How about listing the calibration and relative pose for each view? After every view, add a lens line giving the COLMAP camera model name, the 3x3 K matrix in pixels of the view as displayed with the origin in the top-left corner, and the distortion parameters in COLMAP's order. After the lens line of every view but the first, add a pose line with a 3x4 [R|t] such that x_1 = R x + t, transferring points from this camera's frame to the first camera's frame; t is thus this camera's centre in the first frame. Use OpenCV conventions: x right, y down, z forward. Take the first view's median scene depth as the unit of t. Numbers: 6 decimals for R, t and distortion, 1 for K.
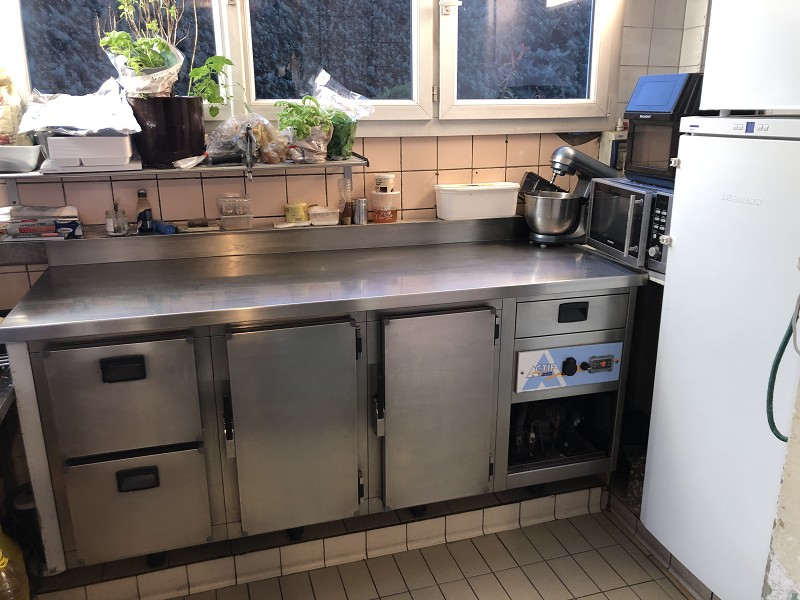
lens RADIAL K [[652.1, 0, 399.8], [0, 652.1, 301.1], [0, 0, 1]] dist [0.021716, 0.006763]
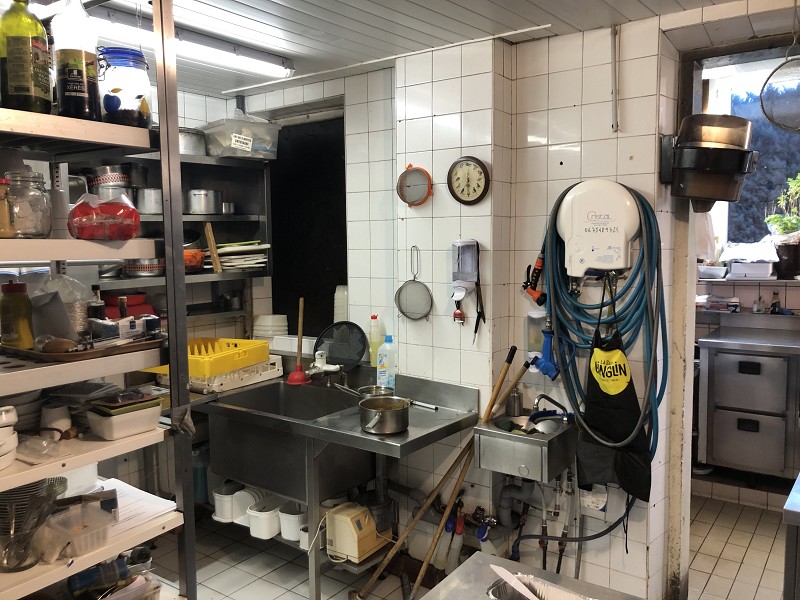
lens RADIAL K [[652.1, 0, 399.0], [0, 652.1, 299.2], [0, 0, 1]] dist [0.021716, 0.006763]
pose [[0.600689, 0.059479, -0.797267, 0.509086], [-0.209941, 0.973967, -0.085515, 0.266095], [0.771426, 0.218747, 0.597538, -1.055671]]
